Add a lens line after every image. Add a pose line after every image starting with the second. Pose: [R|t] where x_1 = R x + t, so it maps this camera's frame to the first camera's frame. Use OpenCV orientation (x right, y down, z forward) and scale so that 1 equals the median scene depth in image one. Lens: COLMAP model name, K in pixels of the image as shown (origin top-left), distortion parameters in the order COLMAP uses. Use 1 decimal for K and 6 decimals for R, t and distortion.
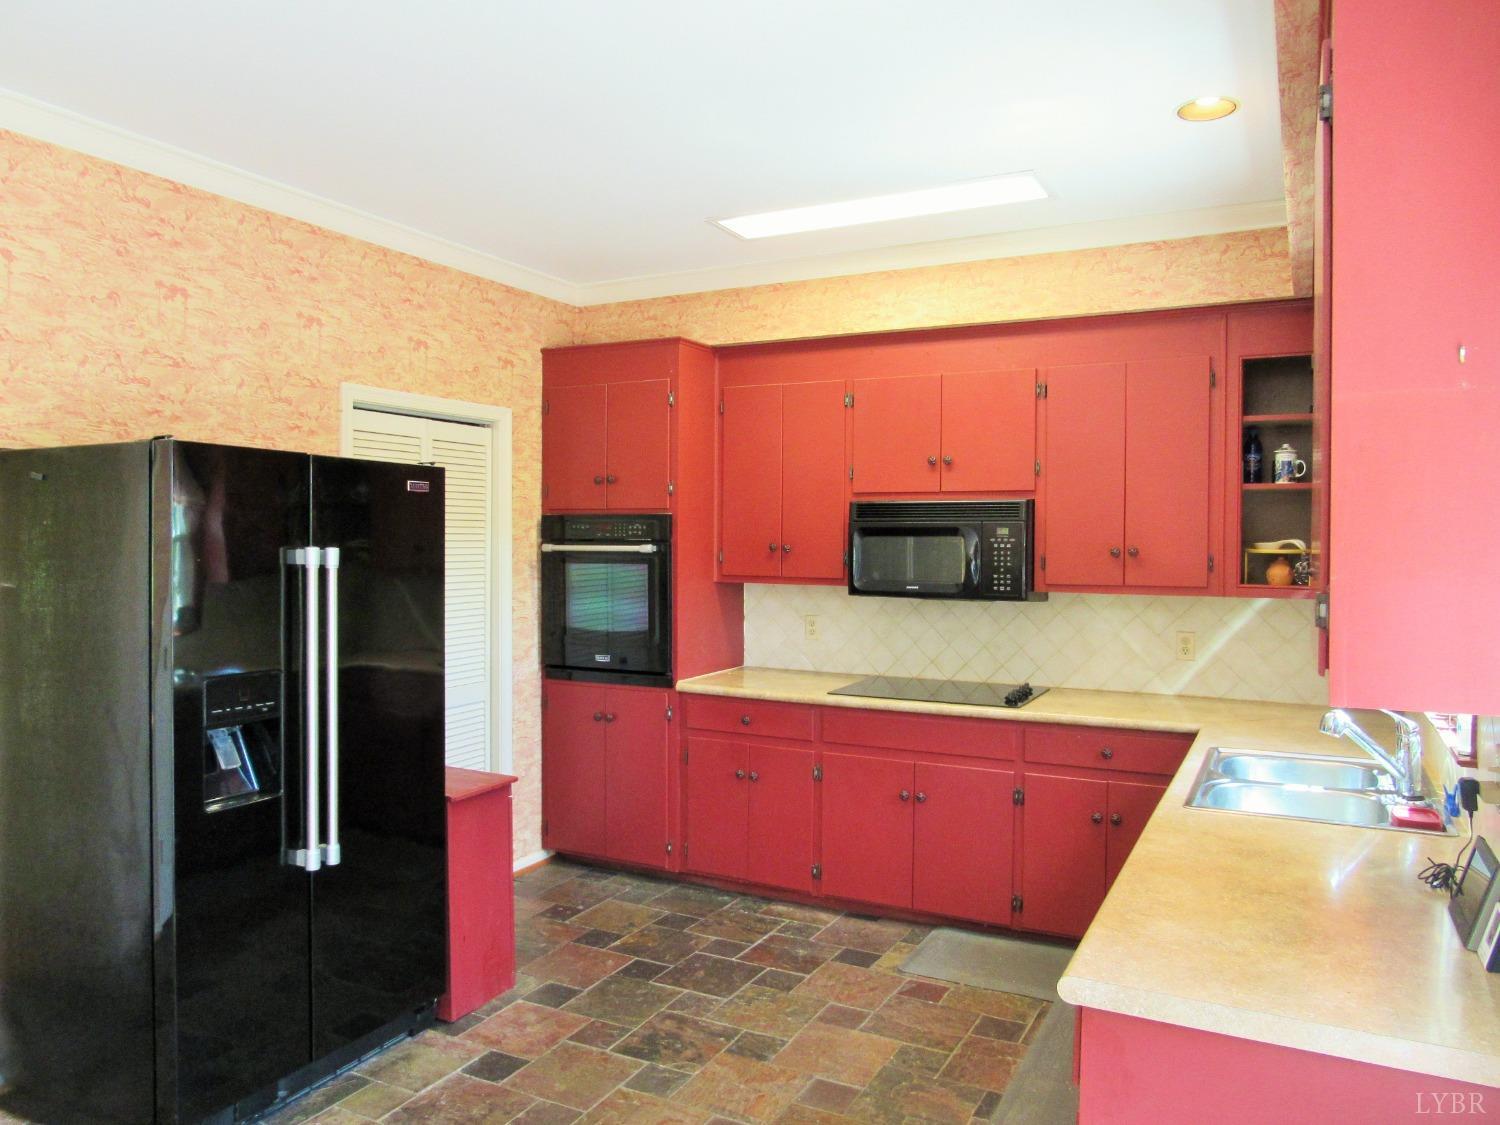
lens RADIAL K [[1072.6, 0, 753.0], [0, 1072.6, 565.0], [0, 0, 1]] dist [-0.029284, 0.009781]
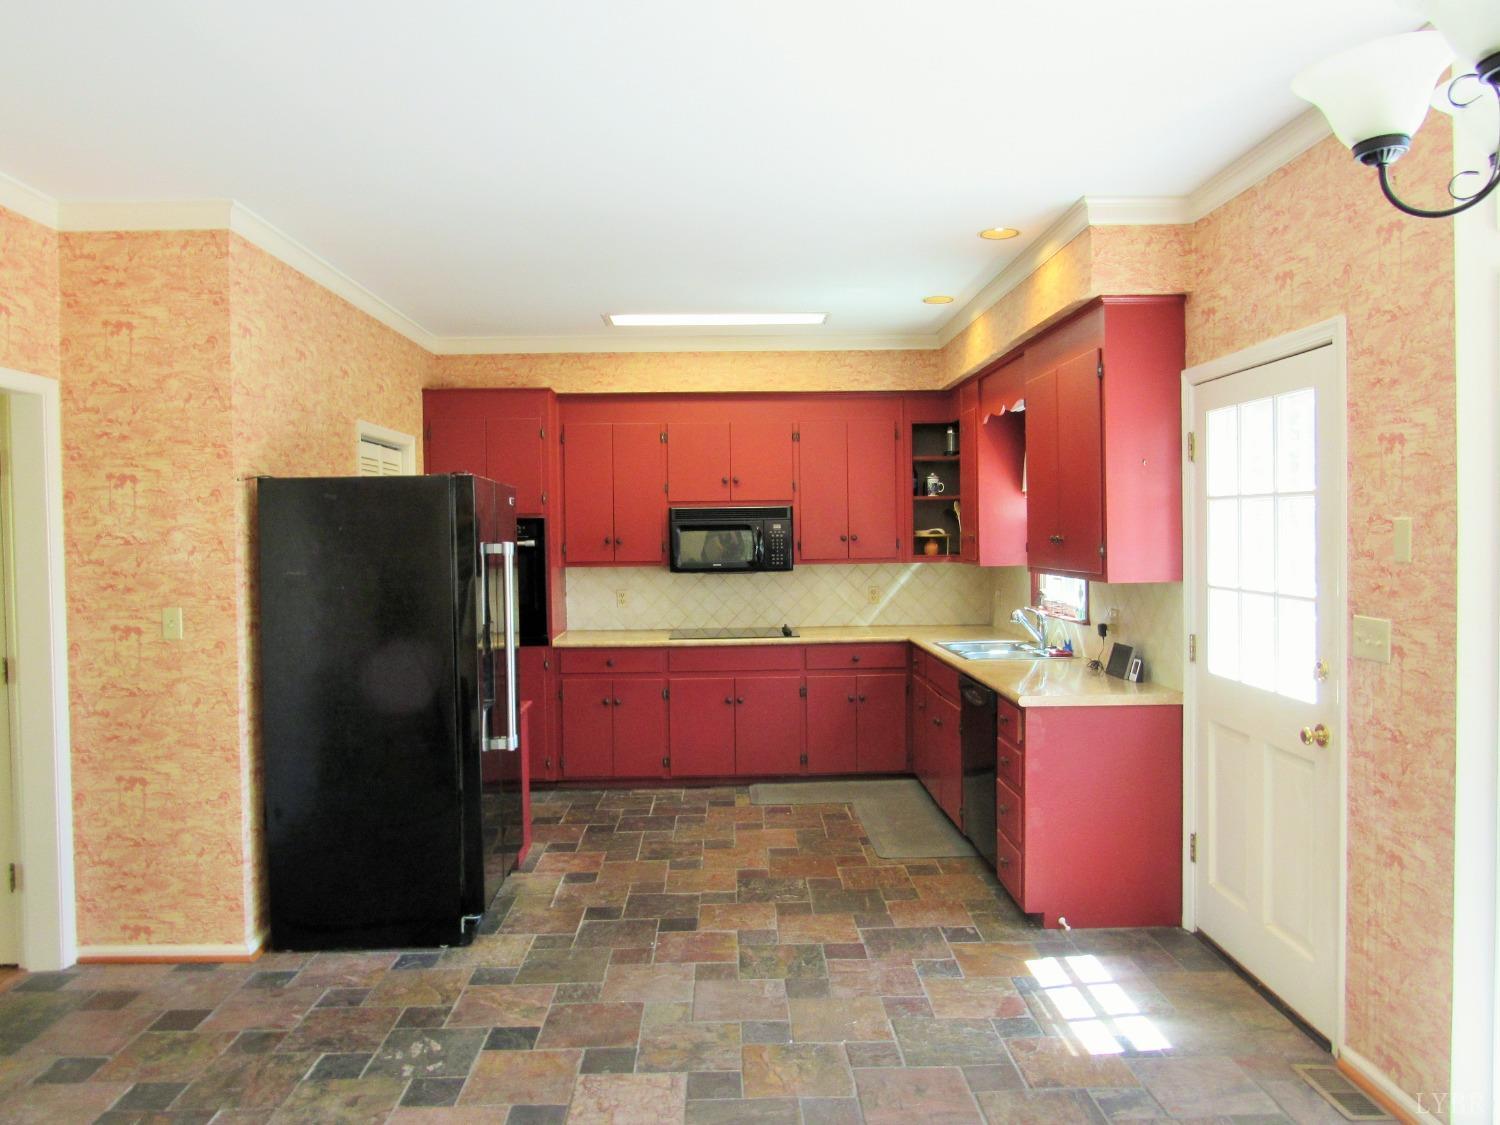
lens RADIAL K [[1072.6, 0, 747.2], [0, 1072.6, 563.5], [0, 0, 1]] dist [-0.029284, 0.009781]
pose [[0.876475, -0.031560, 0.480412, -0.555372], [0.031374, 0.999472, 0.008421, 0.008101], [-0.480424, 0.007692, 0.877003, -0.347319]]
